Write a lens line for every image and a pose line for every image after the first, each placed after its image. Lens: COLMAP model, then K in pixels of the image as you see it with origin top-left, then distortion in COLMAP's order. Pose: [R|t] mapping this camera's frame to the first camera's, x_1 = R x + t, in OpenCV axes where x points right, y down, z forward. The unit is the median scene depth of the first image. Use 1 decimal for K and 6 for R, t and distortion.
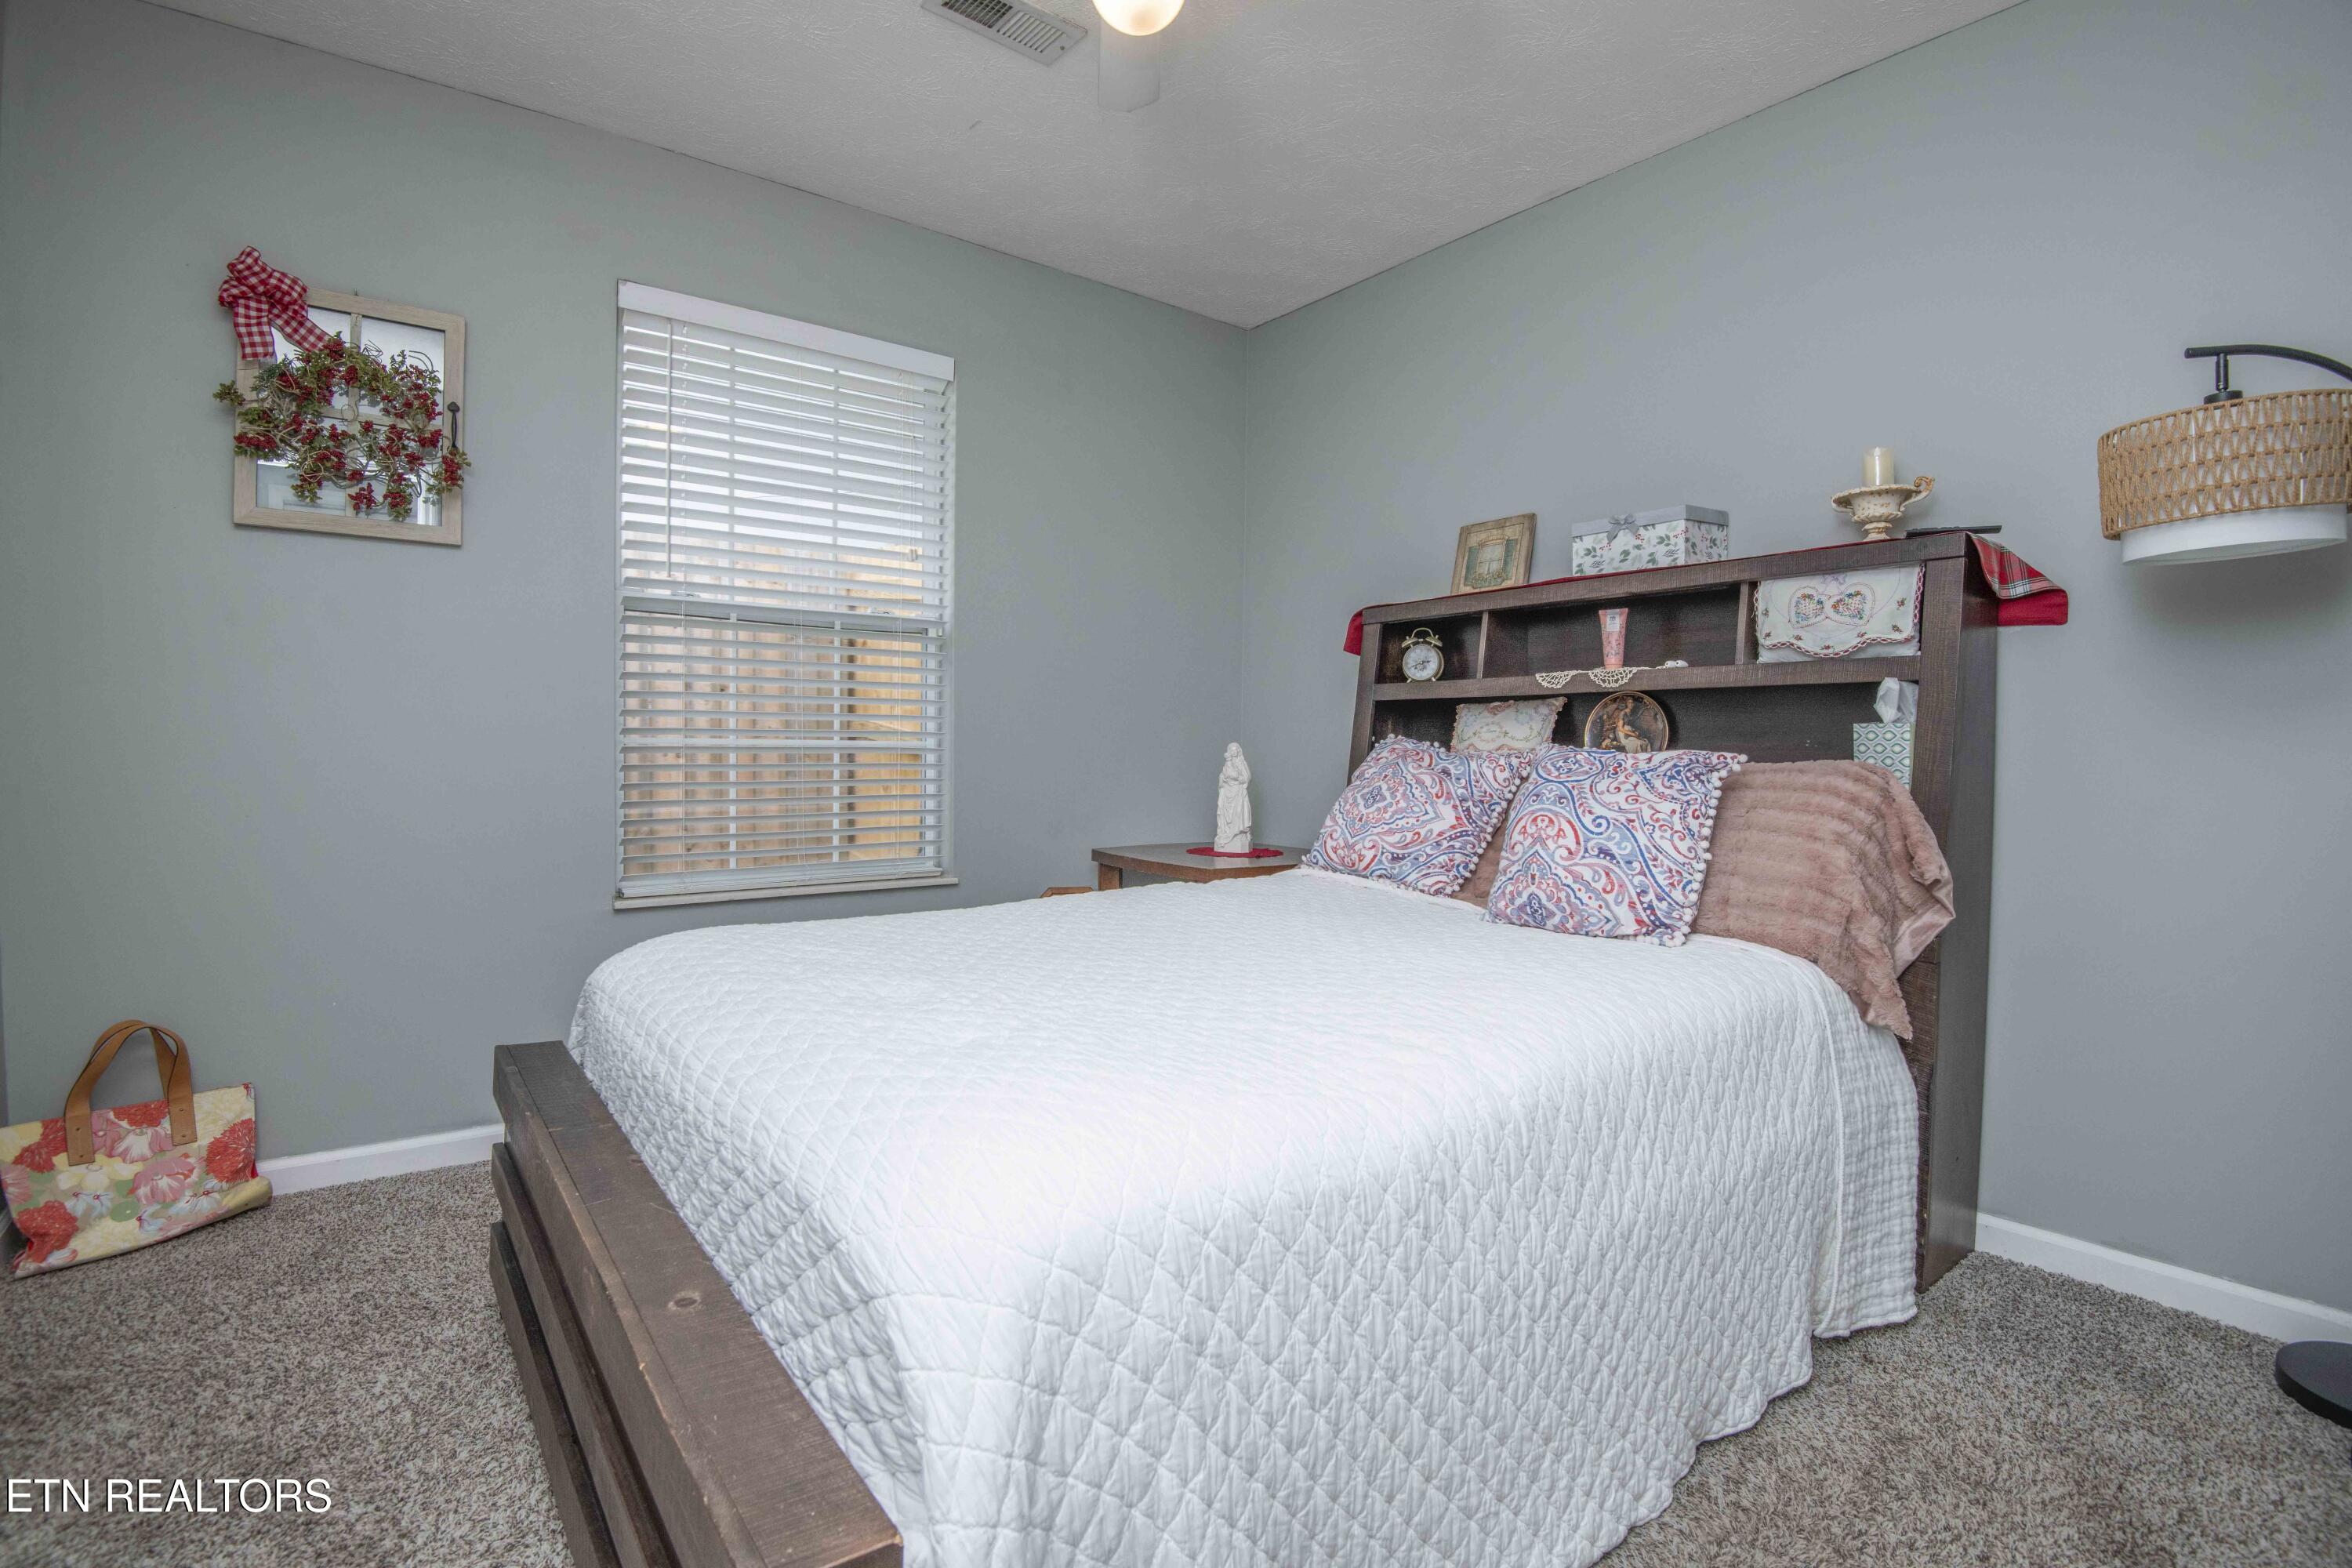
lens RADIAL K [[1084.5, 0, 1189.8], [0, 1084.5, 786.7], [0, 0, 1]] dist [-0.022855, -0.011618]
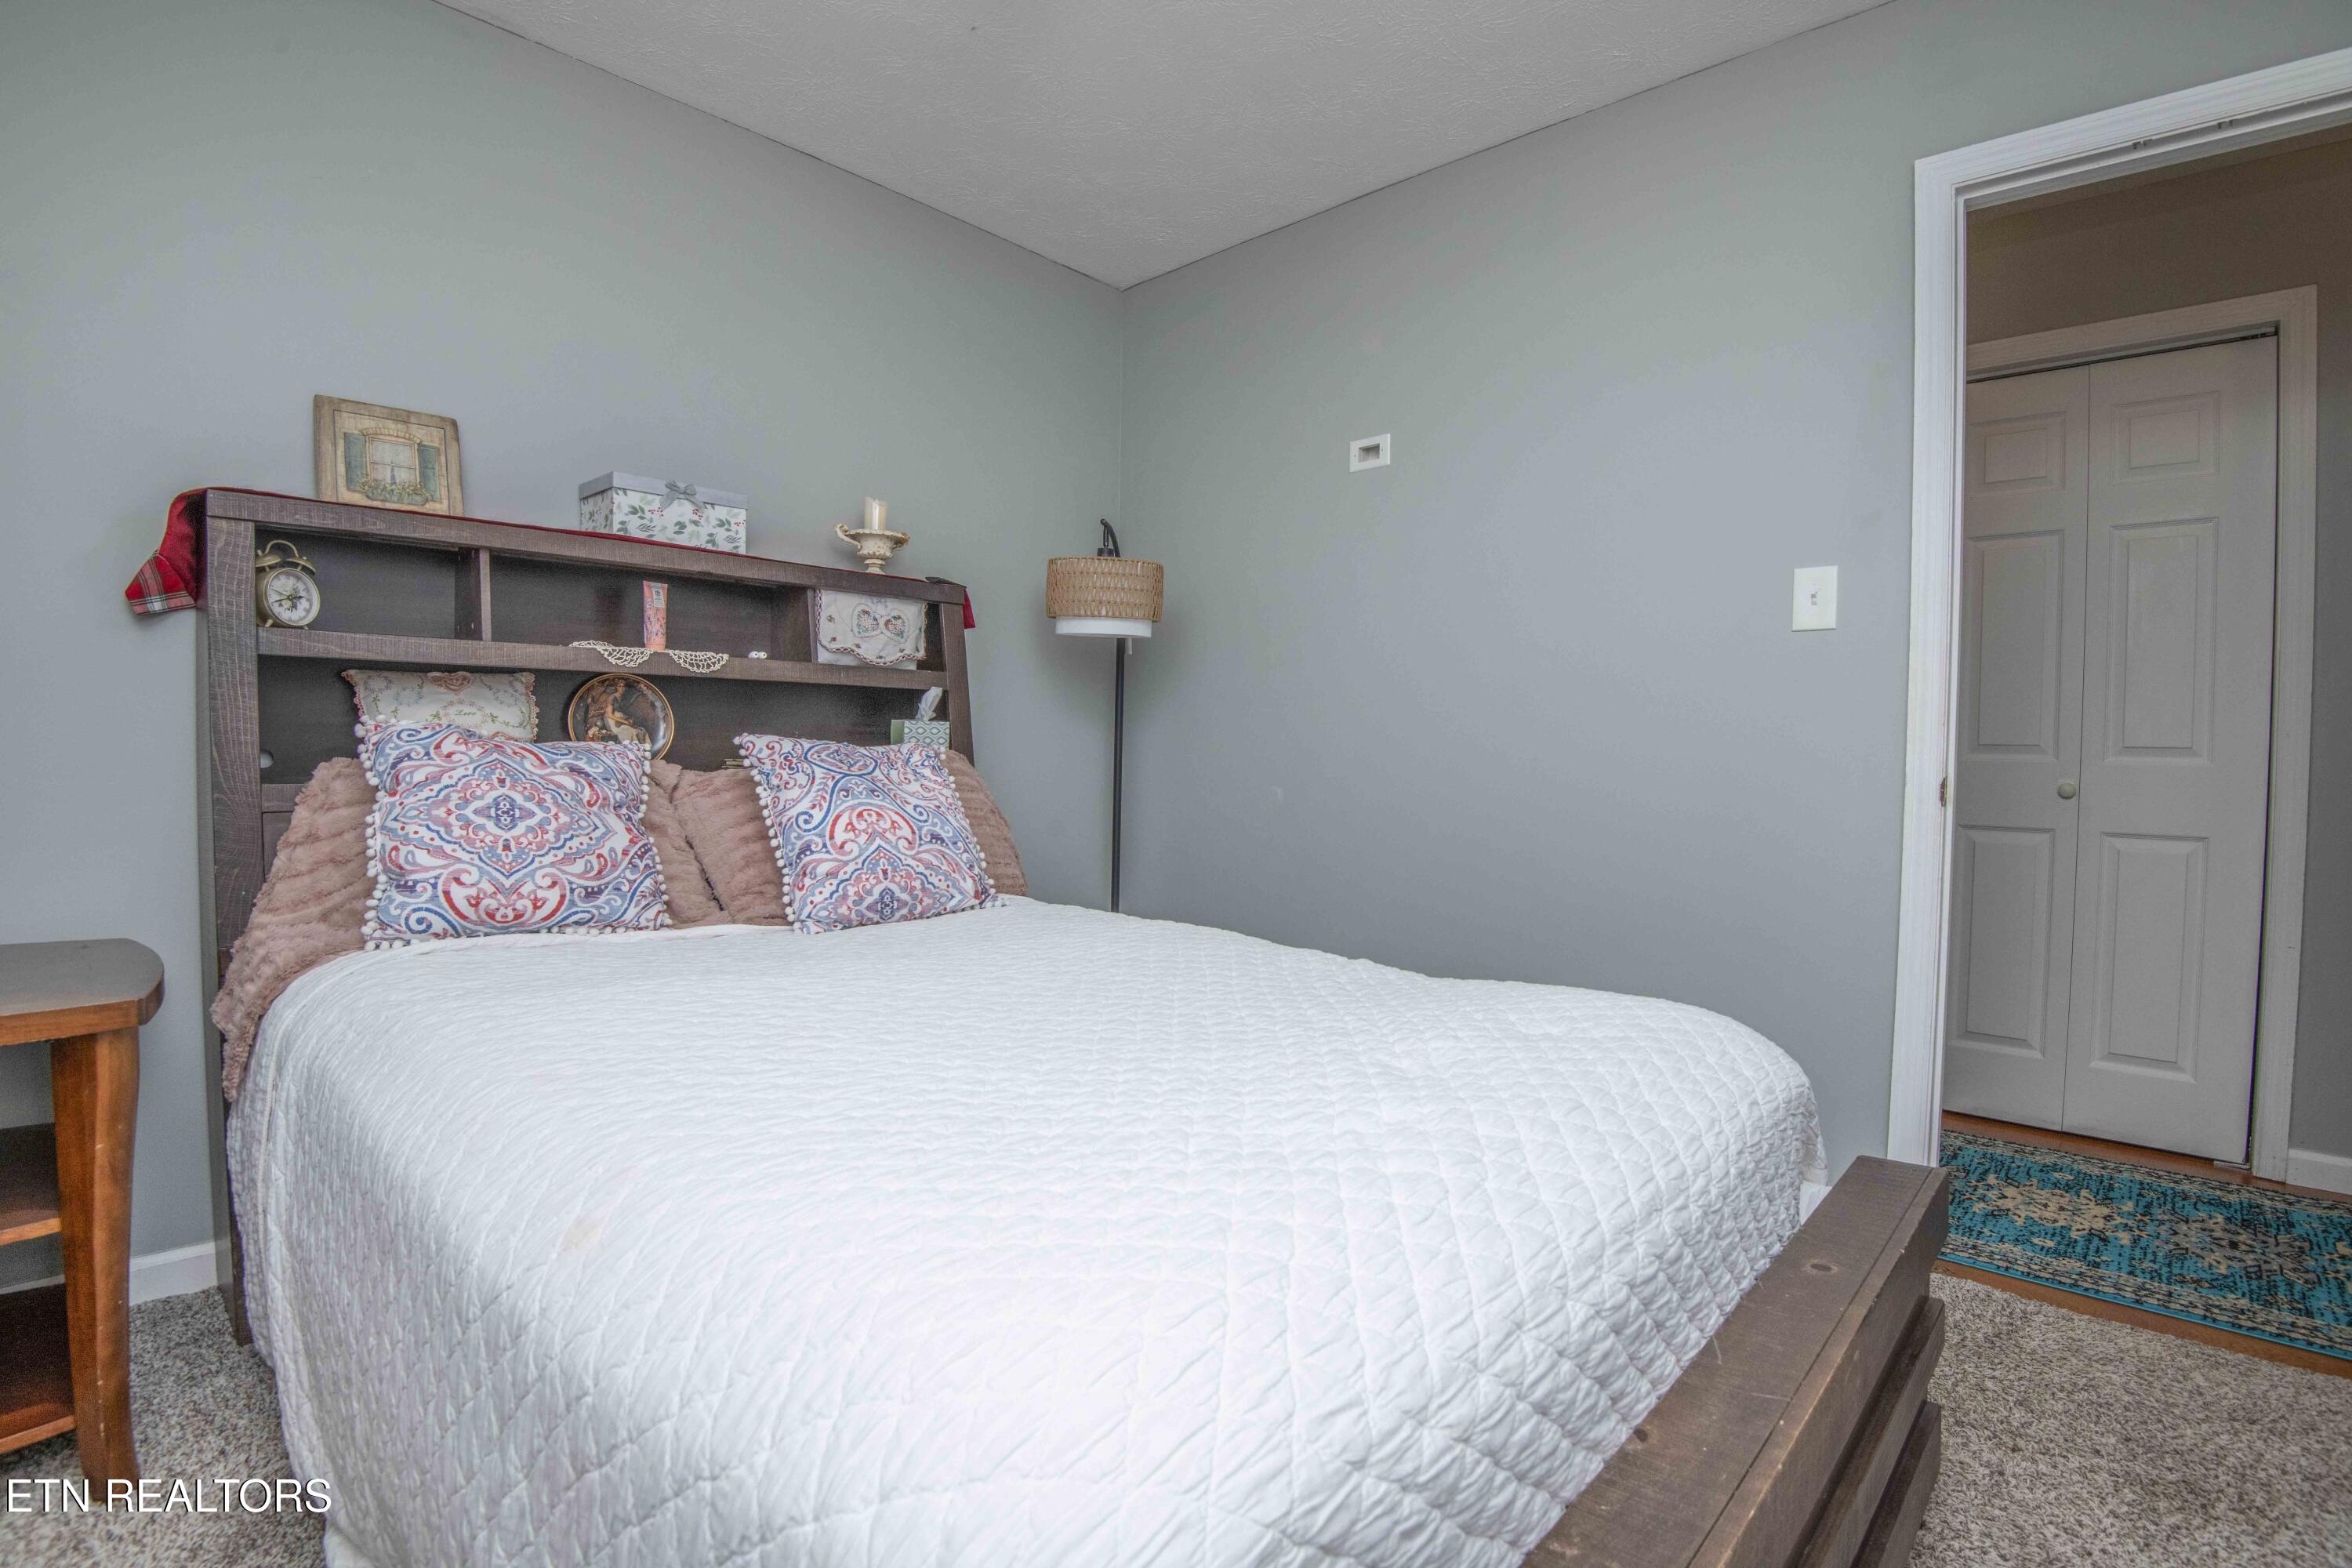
lens RADIAL K [[1084.5, 0, 1188.2], [0, 1084.5, 778.1], [0, 0, 1]] dist [-0.022855, -0.011618]
pose [[-0.173393, -0.037504, 0.984138, -0.572827], [0.024106, 0.998814, 0.042310, -0.030444], [-0.984558, 0.031060, -0.172283, 0.735407]]
